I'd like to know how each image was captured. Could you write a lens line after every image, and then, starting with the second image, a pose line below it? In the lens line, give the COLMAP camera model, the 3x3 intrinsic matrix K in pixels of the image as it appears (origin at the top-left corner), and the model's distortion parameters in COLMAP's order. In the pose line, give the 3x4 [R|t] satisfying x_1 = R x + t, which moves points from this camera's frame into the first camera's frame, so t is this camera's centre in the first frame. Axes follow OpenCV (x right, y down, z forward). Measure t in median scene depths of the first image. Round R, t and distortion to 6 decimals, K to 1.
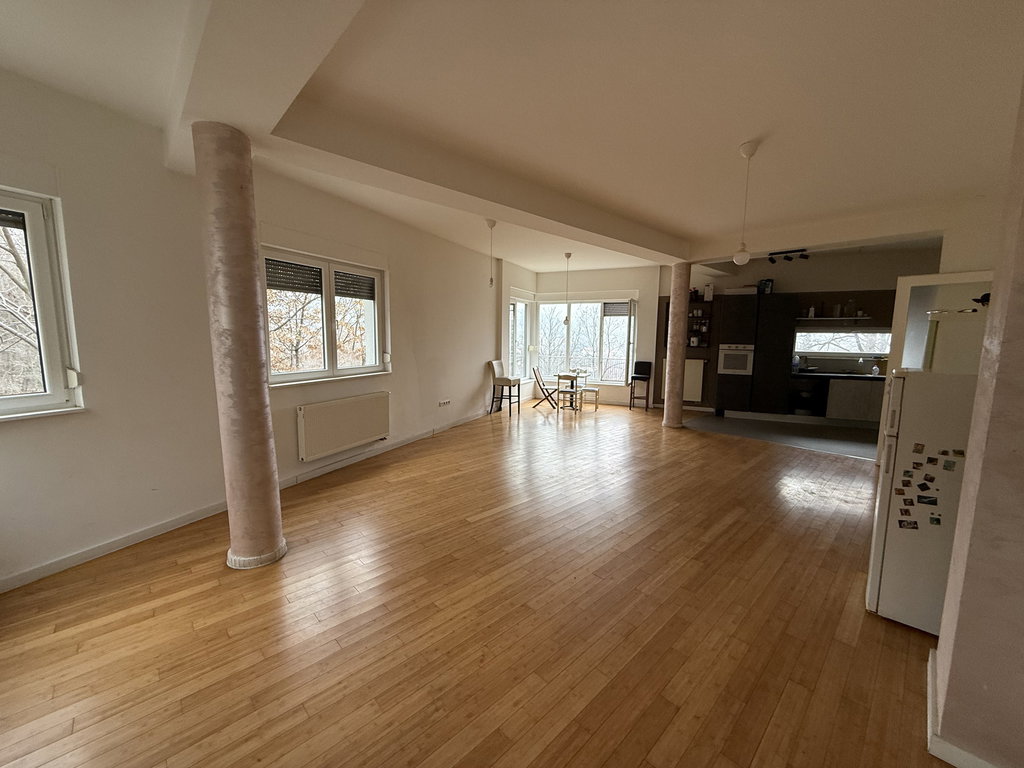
lens RADIAL K [[408.8, 0, 510.6], [0, 408.8, 385.5], [0, 0, 1]] dist [-0.001319, -0.000058]
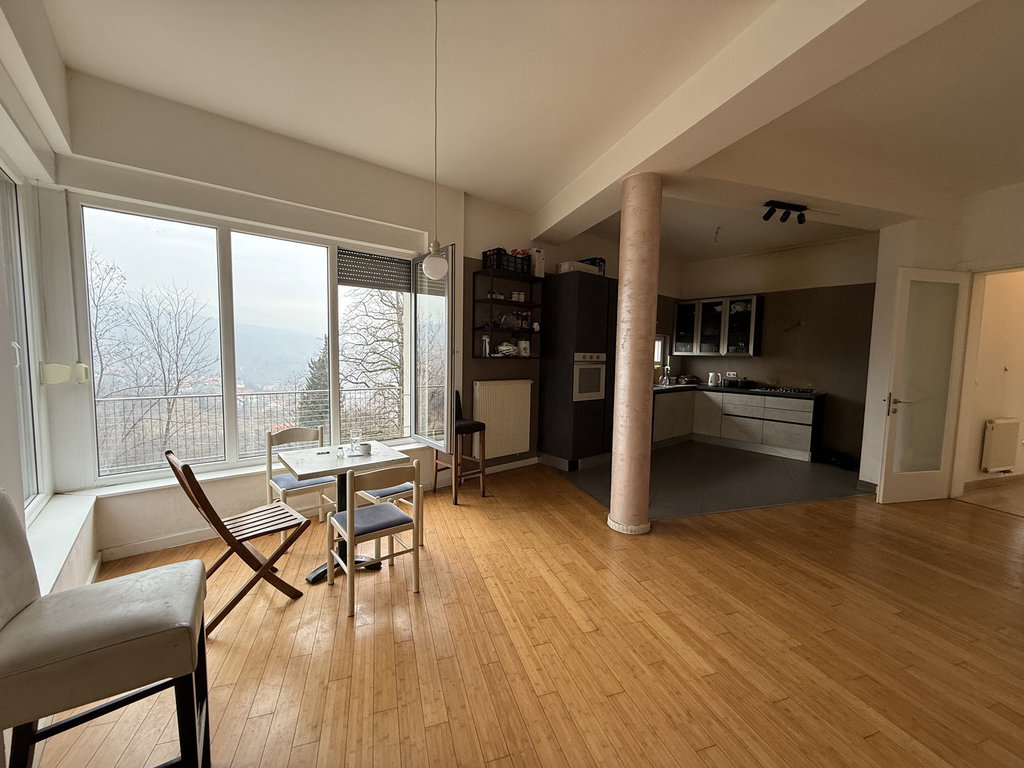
lens RADIAL K [[408.8, 0, 508.2], [0, 408.8, 382.5], [0, 0, 1]] dist [-0.001319, -0.000058]
pose [[0.441871, -0.070660, 0.894292, -0.066433], [0.098603, 0.994678, 0.029872, -0.081156], [-0.891643, 0.074981, 0.446487, 0.783389]]
